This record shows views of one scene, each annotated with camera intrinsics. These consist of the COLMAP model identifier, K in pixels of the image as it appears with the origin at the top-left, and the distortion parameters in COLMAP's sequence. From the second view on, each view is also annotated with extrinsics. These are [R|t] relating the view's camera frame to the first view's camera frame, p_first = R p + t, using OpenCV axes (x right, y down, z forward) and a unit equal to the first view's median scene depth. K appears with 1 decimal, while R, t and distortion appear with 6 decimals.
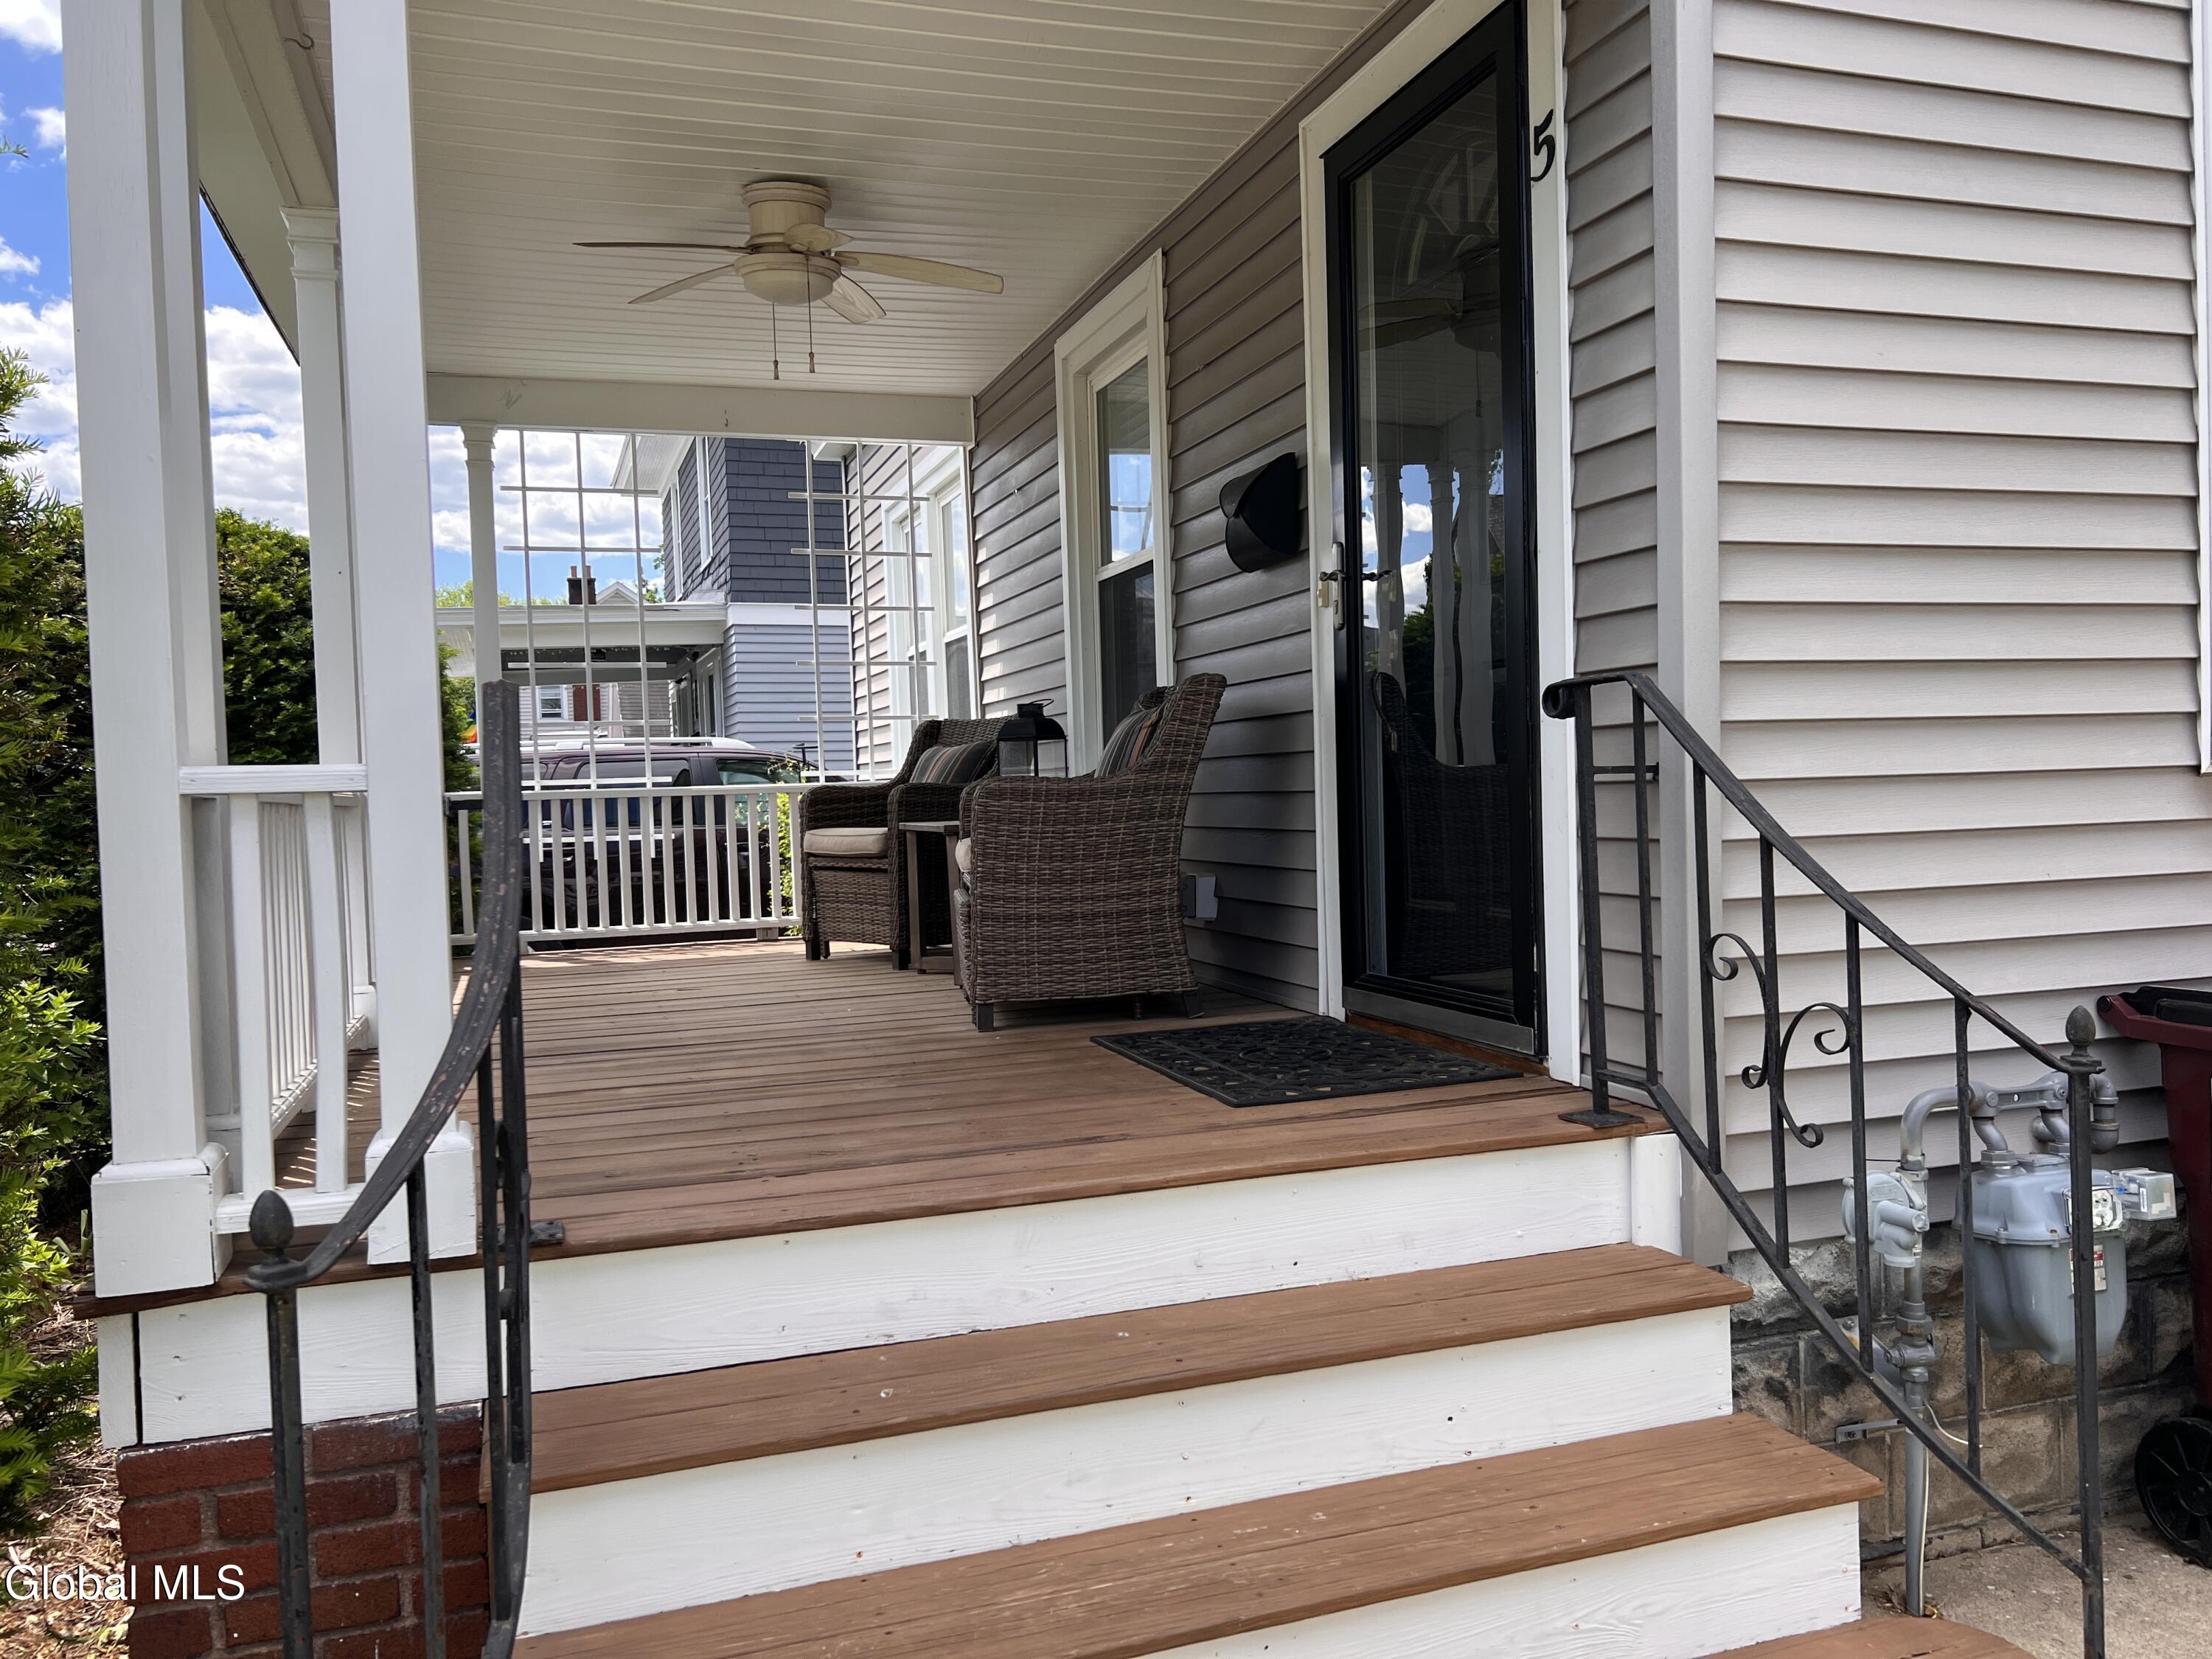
lens RADIAL K [[1667.5, 0, 1105.0], [0, 1667.5, 826.5], [0, 0, 1]] dist [0.060406, -0.068770]
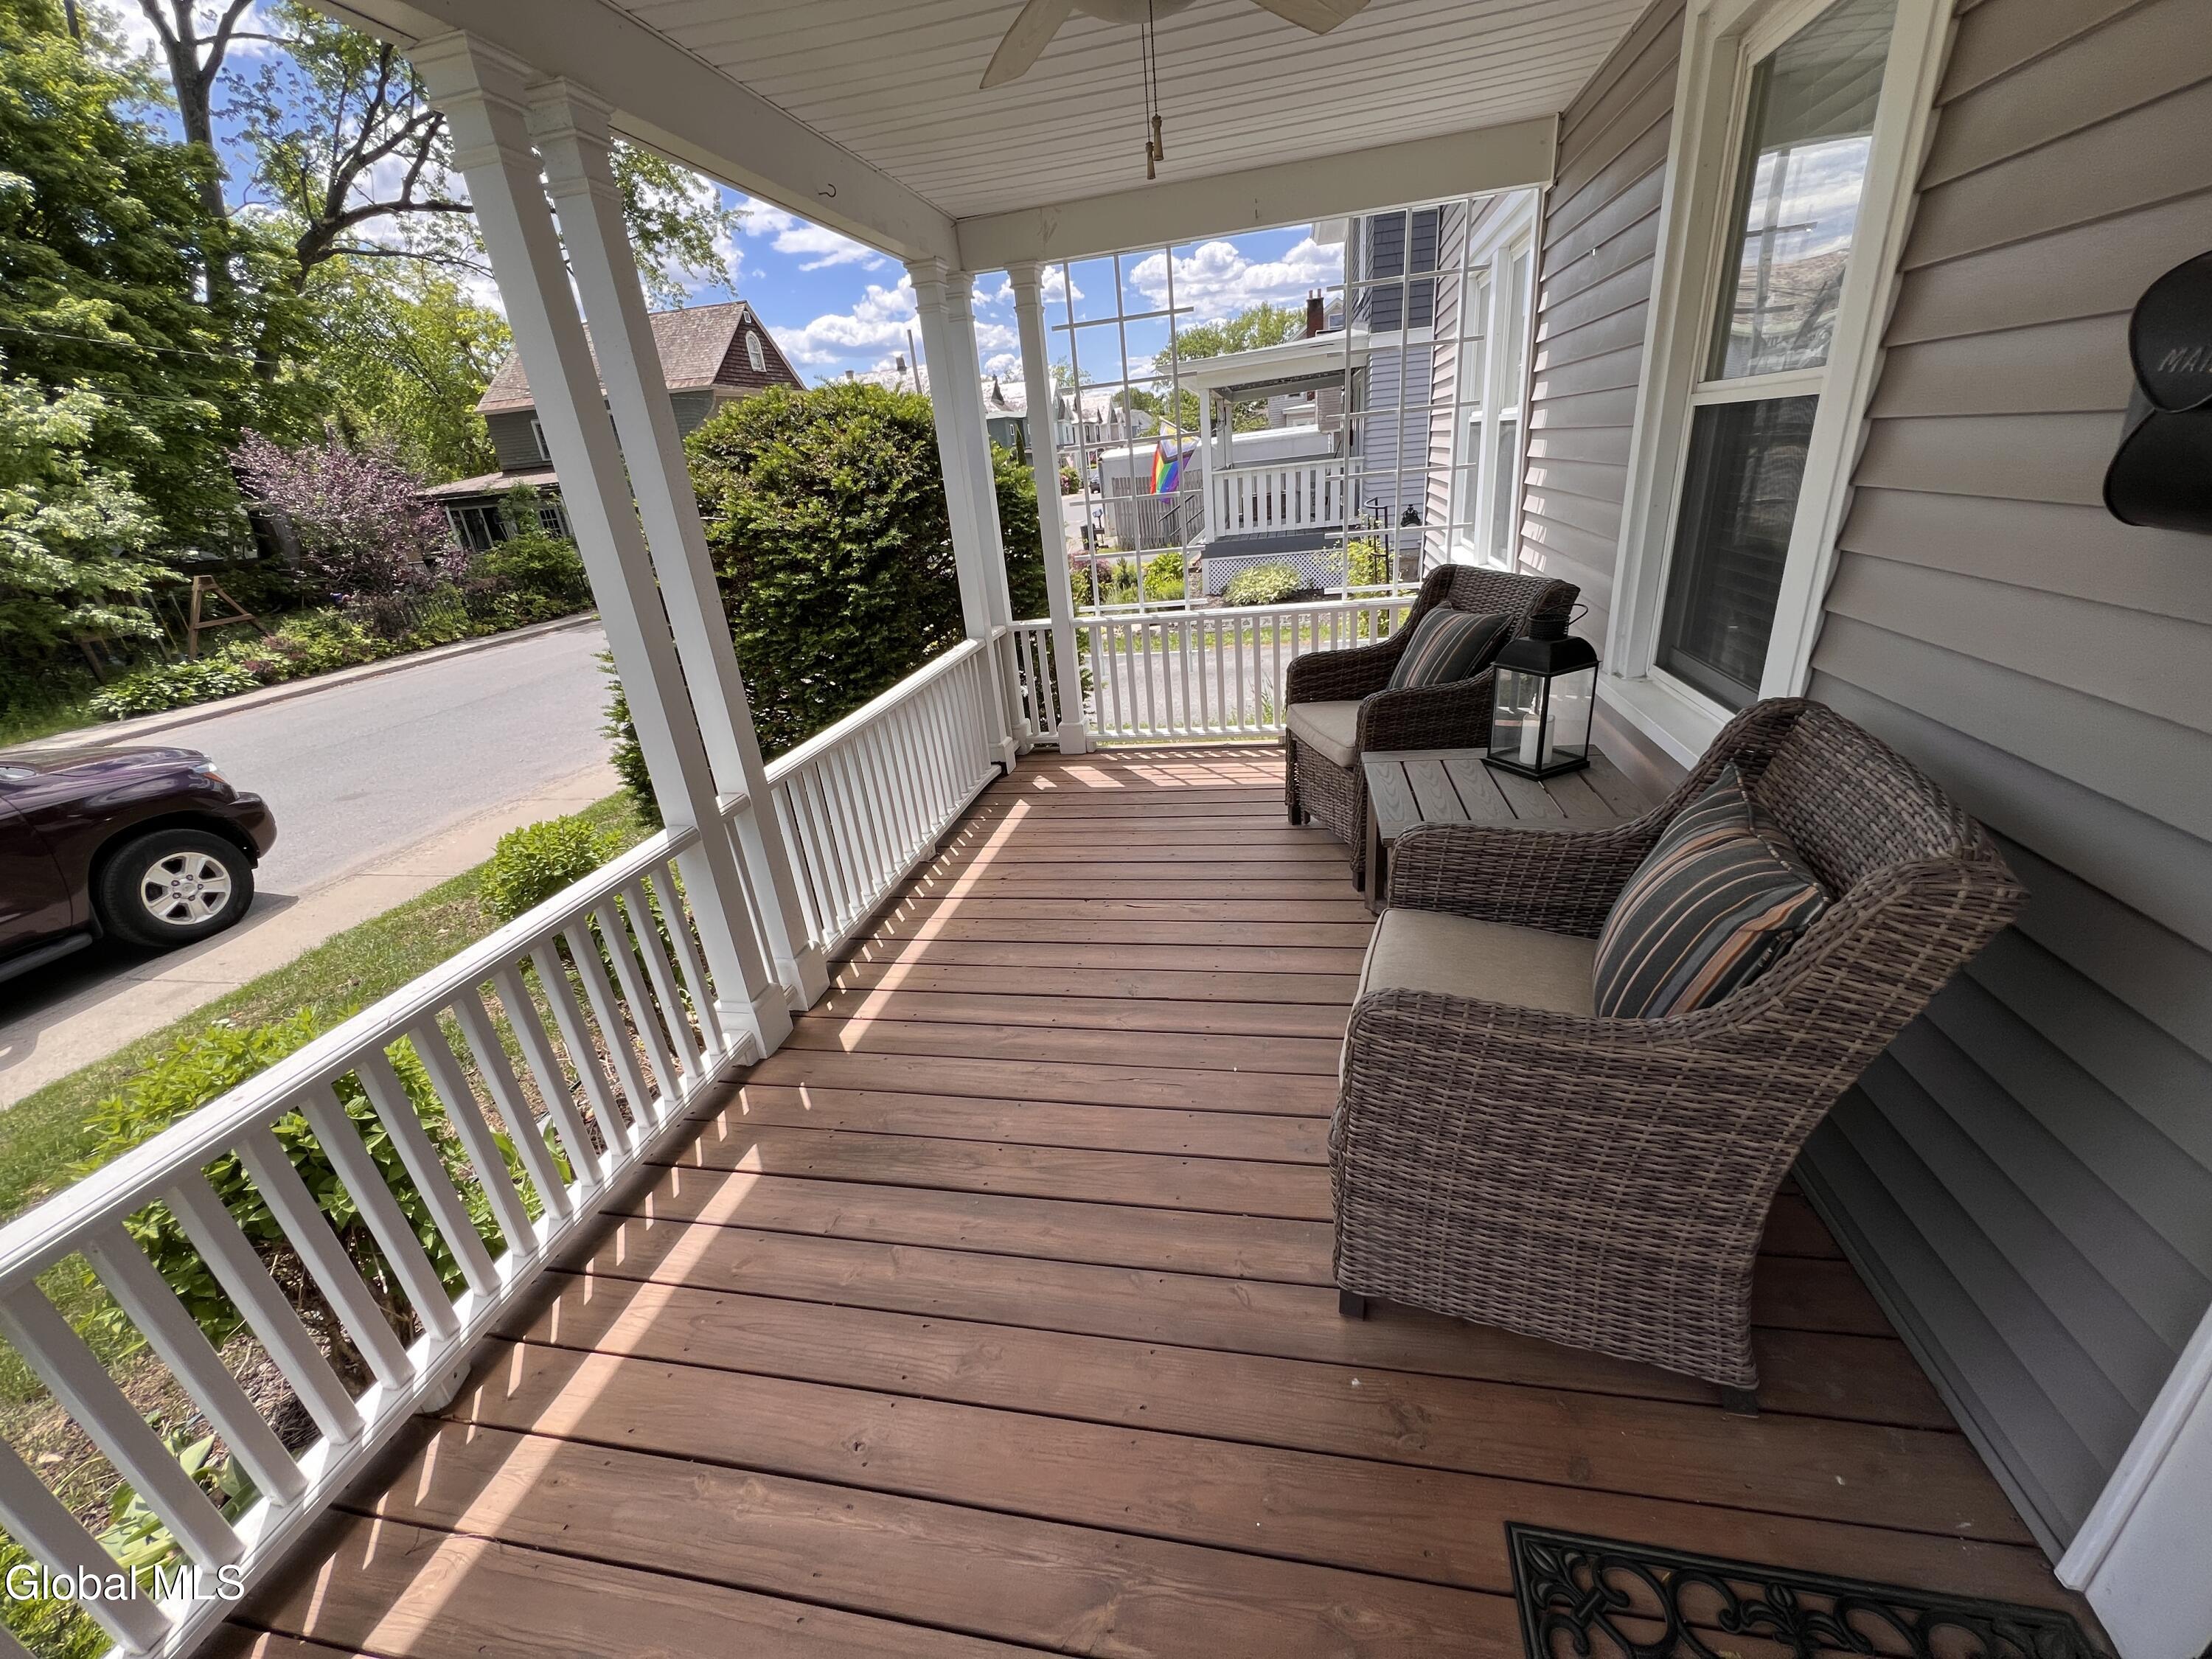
lens RADIAL K [[888.0, 0, 1107.5], [0, 888.0, 836.7], [0, 0, 1]] dist [0.003121, -0.000112]
pose [[0.867460, 0.156285, -0.472322, -0.012127], [0.044925, 0.920893, 0.387219, -0.128138], [0.495474, -0.357116, 0.791817, 0.491460]]
